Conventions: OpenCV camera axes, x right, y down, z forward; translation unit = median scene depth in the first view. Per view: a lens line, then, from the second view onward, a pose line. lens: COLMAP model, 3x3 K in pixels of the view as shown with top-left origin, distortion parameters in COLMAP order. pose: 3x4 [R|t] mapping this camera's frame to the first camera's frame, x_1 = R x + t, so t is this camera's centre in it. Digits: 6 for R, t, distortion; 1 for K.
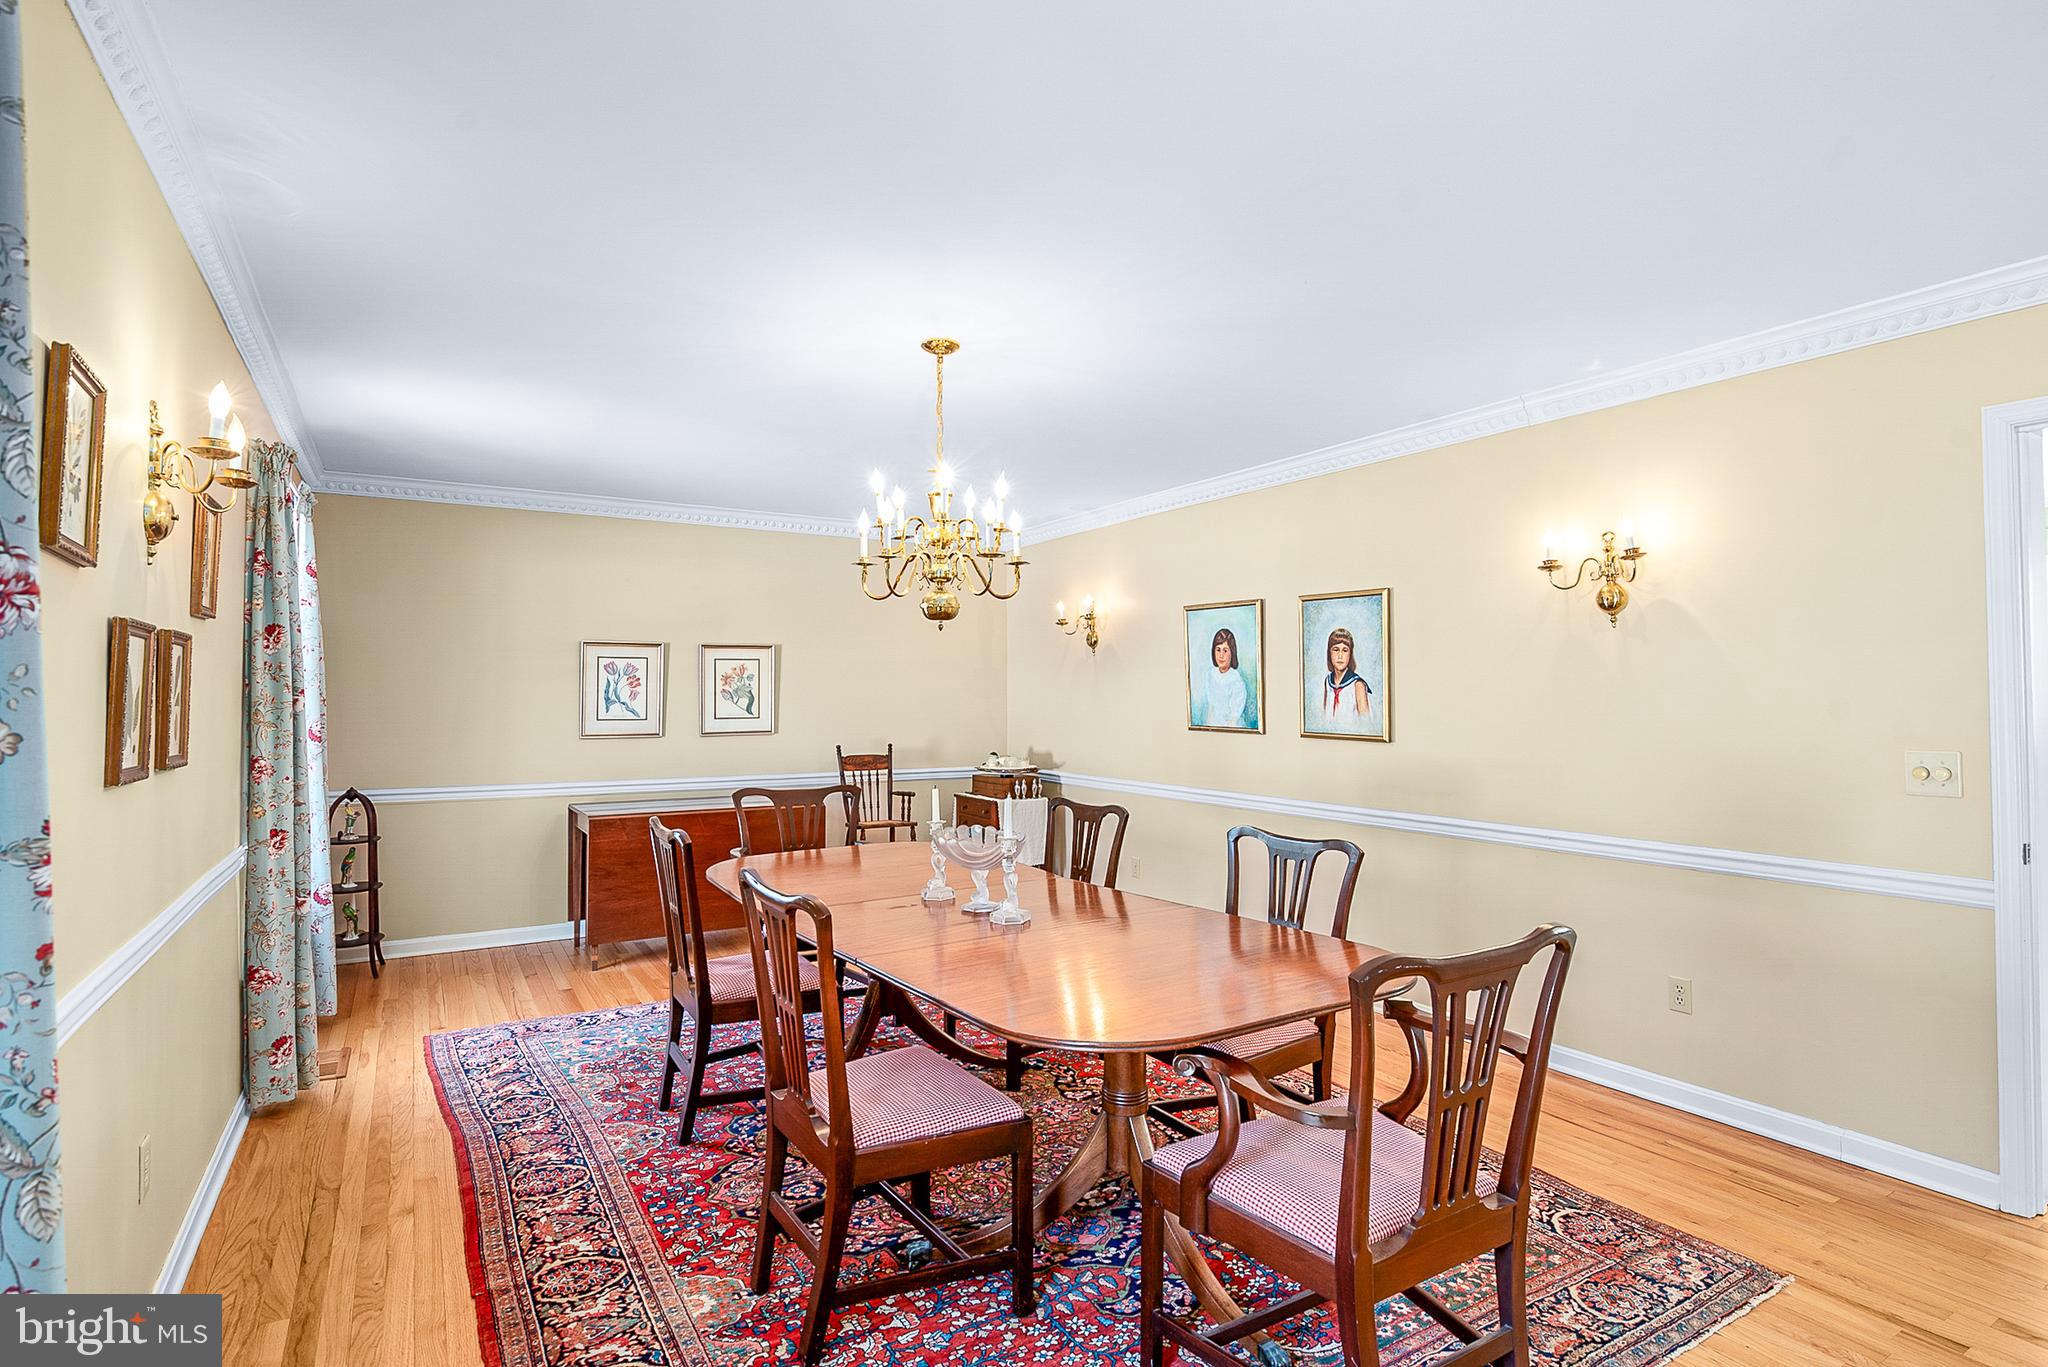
lens RADIAL K [[1020.3, 0, 1026.3], [0, 1020.3, 663.6], [0, 0, 1]] dist [-0.016313, -0.001331]
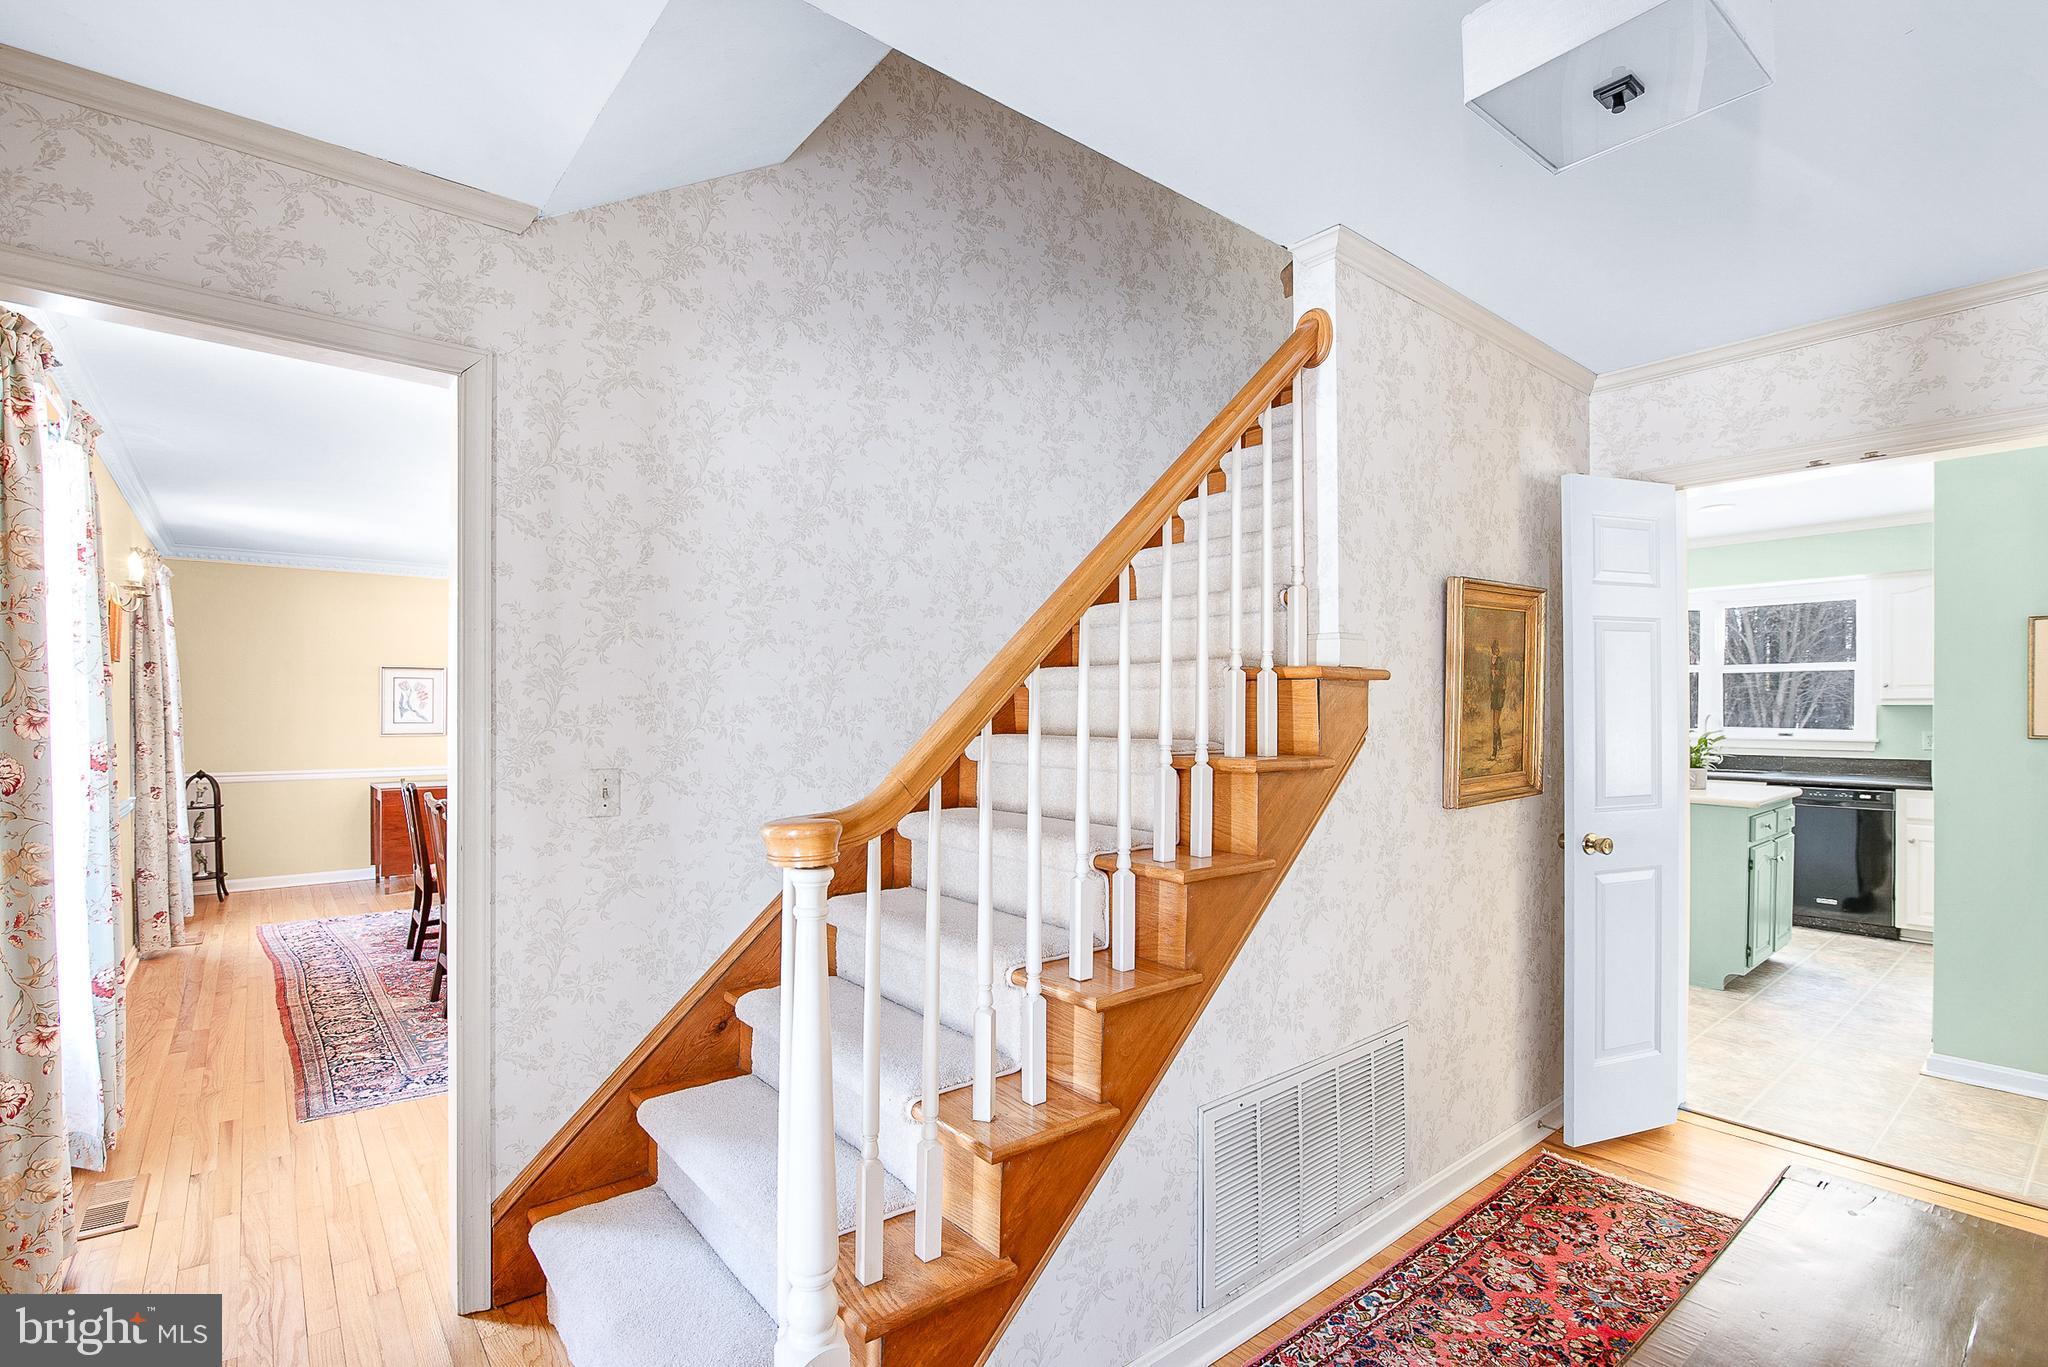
lens RADIAL K [[953.5, 0, 1034.2], [0, 953.5, 700.3], [0, 0, 1]] dist [-0.023176, 0.002522]
pose [[0.989215, 0.001100, 0.146466, 0.316134], [-0.004817, 0.999675, 0.025031, -0.015237], [-0.146391, -0.025466, 0.988899, -0.498888]]
